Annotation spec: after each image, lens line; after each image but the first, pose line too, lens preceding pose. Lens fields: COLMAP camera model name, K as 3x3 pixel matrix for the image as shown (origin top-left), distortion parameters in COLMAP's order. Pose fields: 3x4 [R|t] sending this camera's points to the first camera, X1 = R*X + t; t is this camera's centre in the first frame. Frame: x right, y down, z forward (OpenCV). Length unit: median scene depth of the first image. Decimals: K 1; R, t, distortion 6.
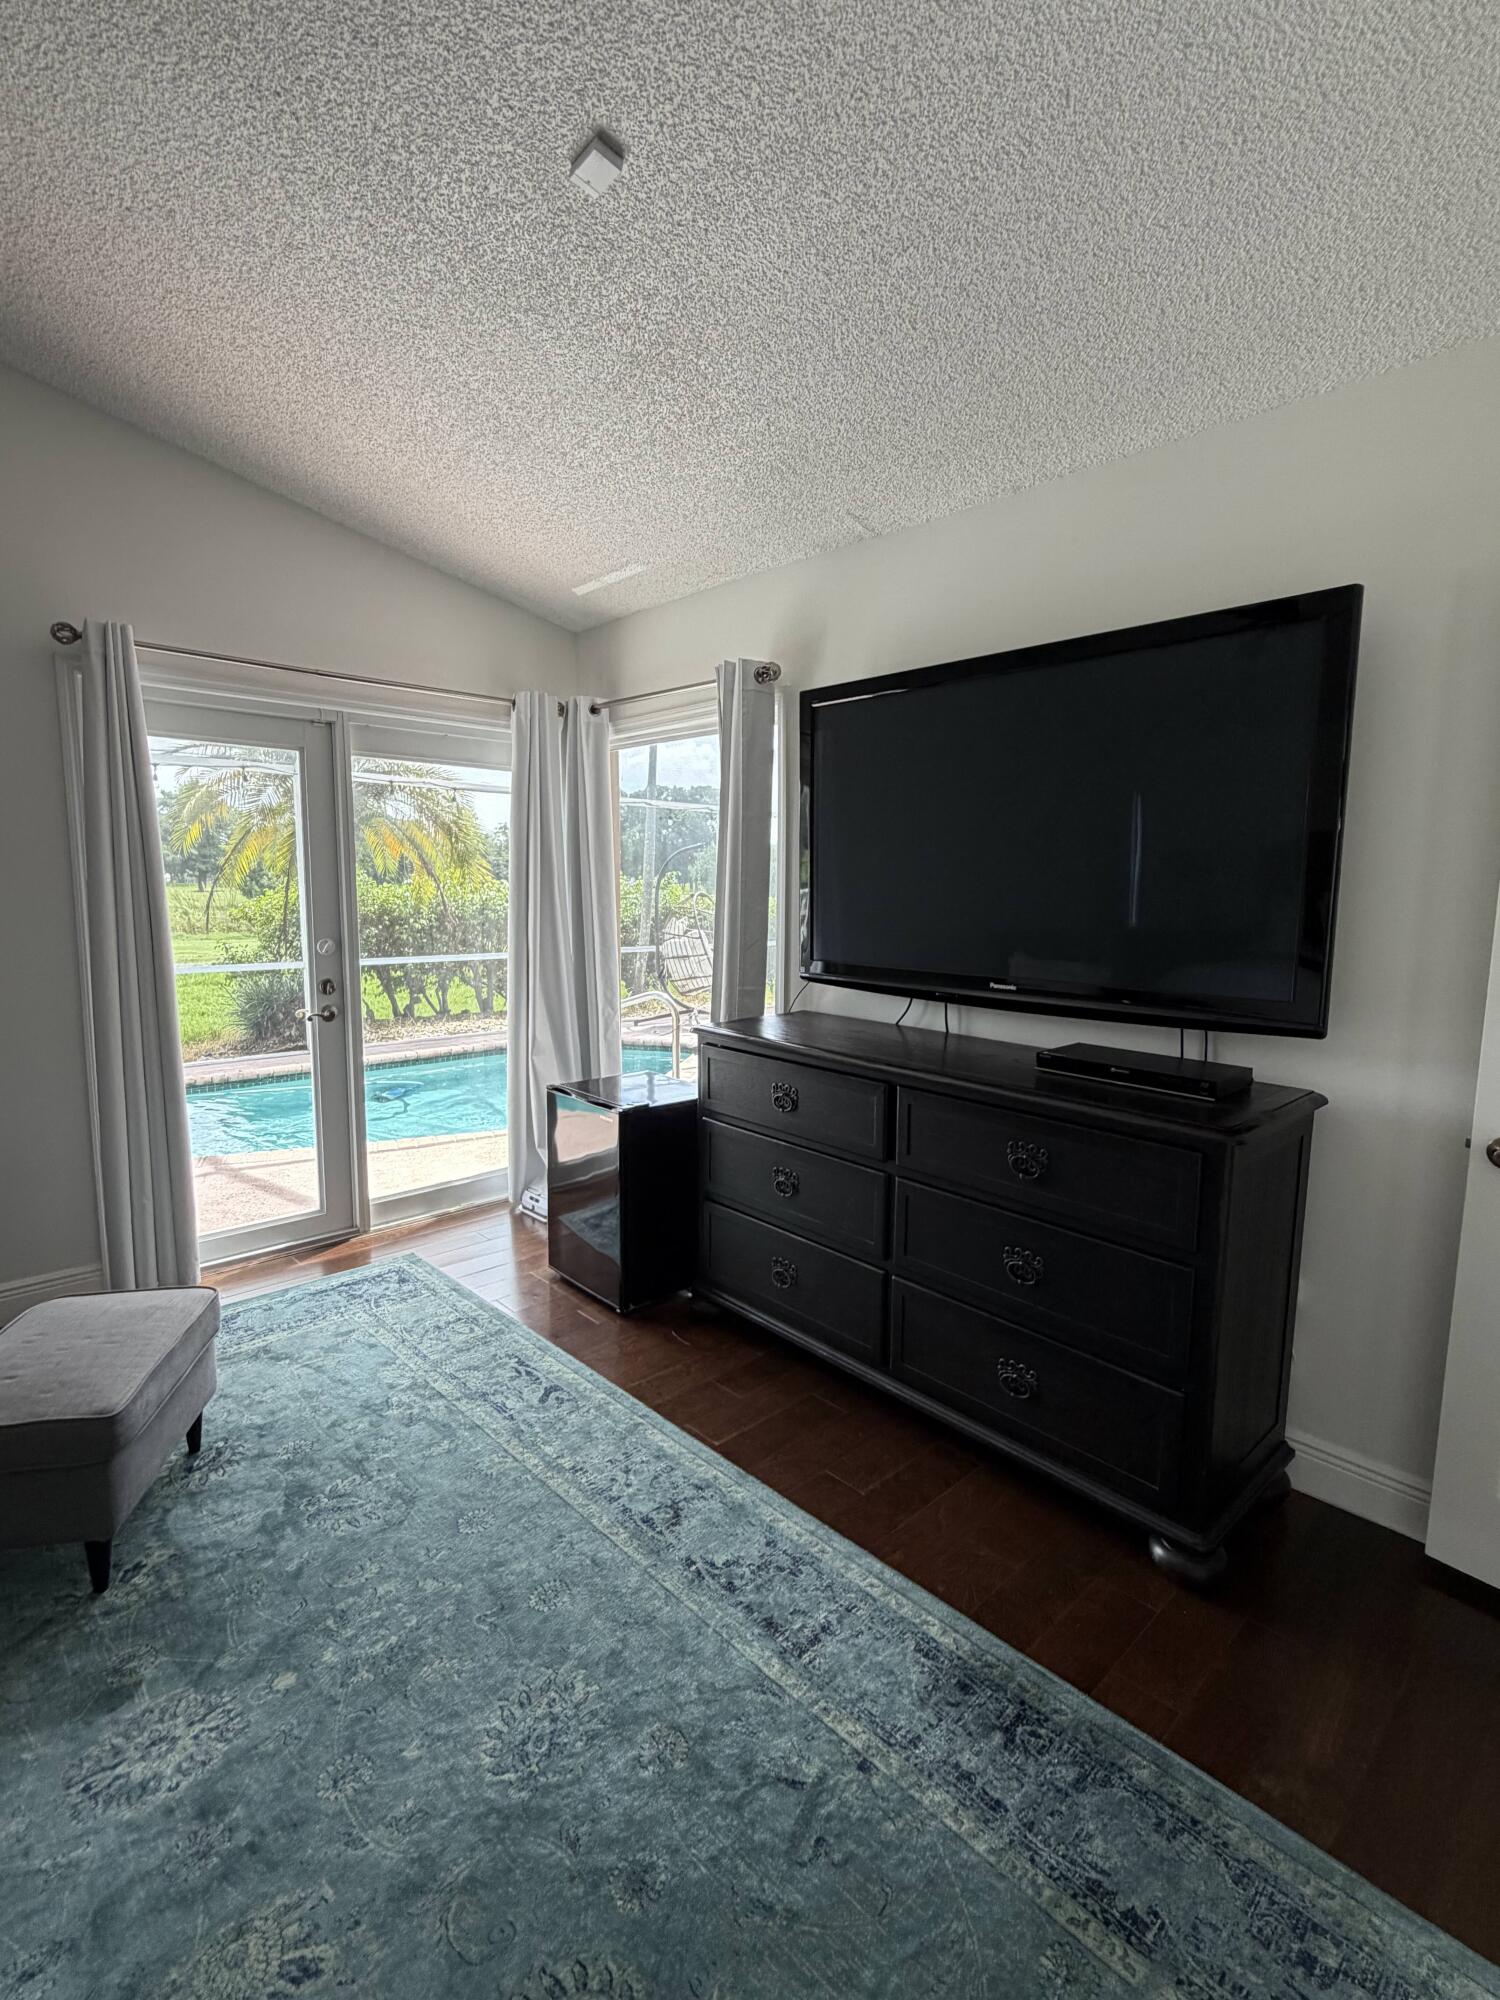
lens RADIAL K [[935.2, 0, 750.0], [0, 935.2, 1000.0], [0, 0, 1]] dist [-0.001136, -0.000126]
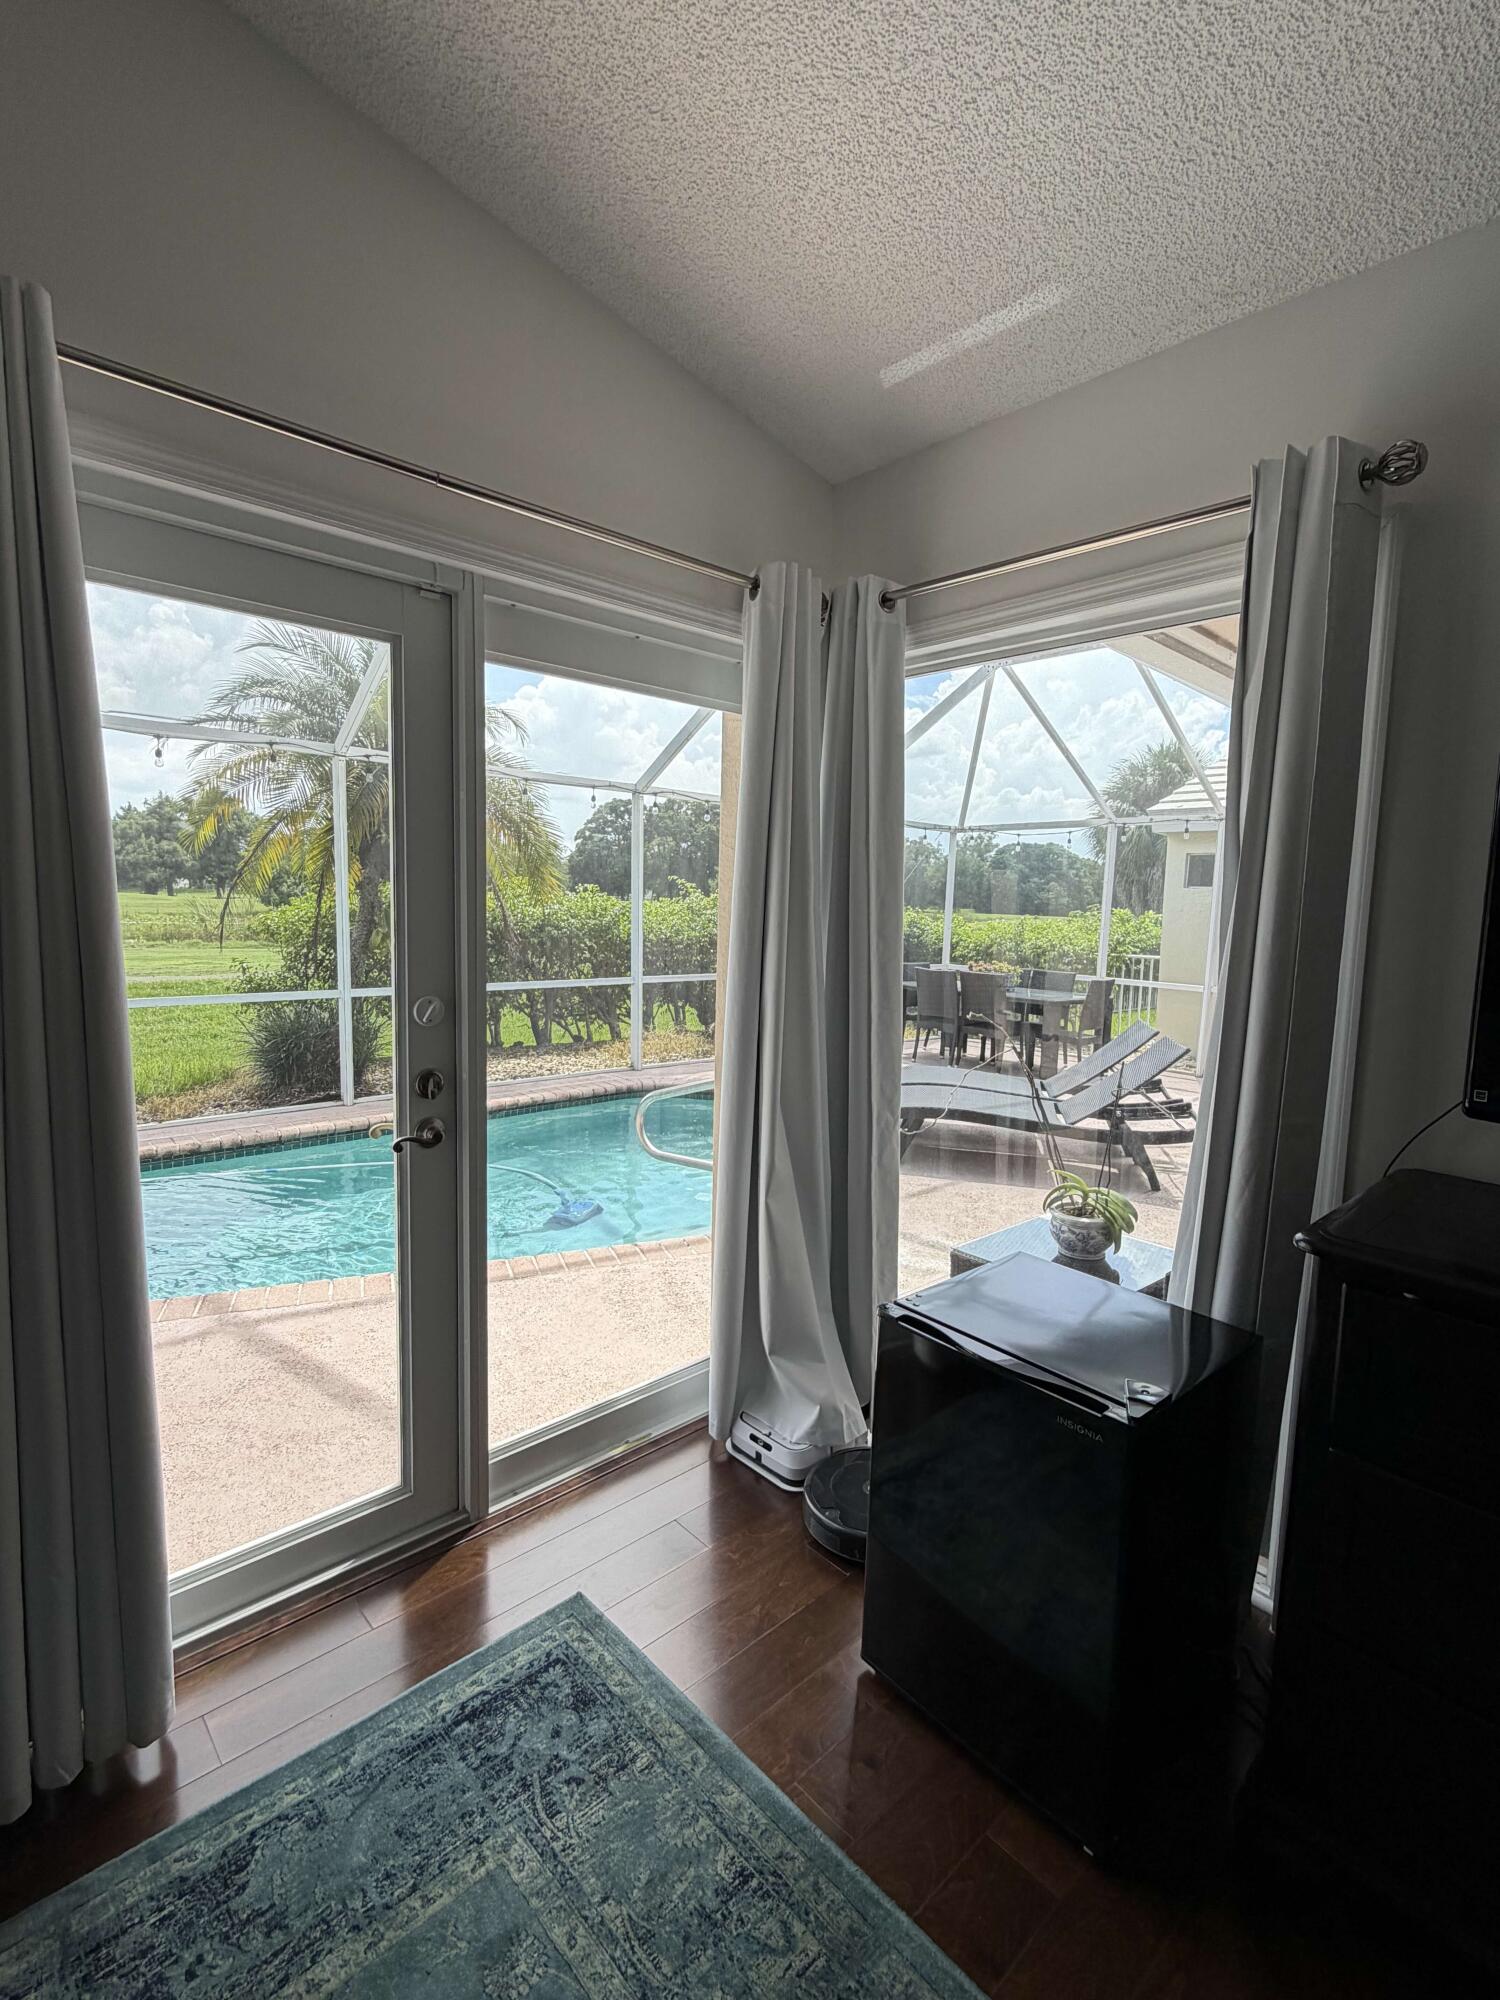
lens RADIAL K [[935.2, 0, 750.0], [0, 935.2, 1000.0], [0, 0, 1]] dist [-0.001136, -0.000126]
pose [[0.999769, 0.017174, -0.012951, -0.236294], [-0.017374, 0.999729, -0.015522, -0.052622], [0.012681, 0.015743, 0.999796, 0.418658]]
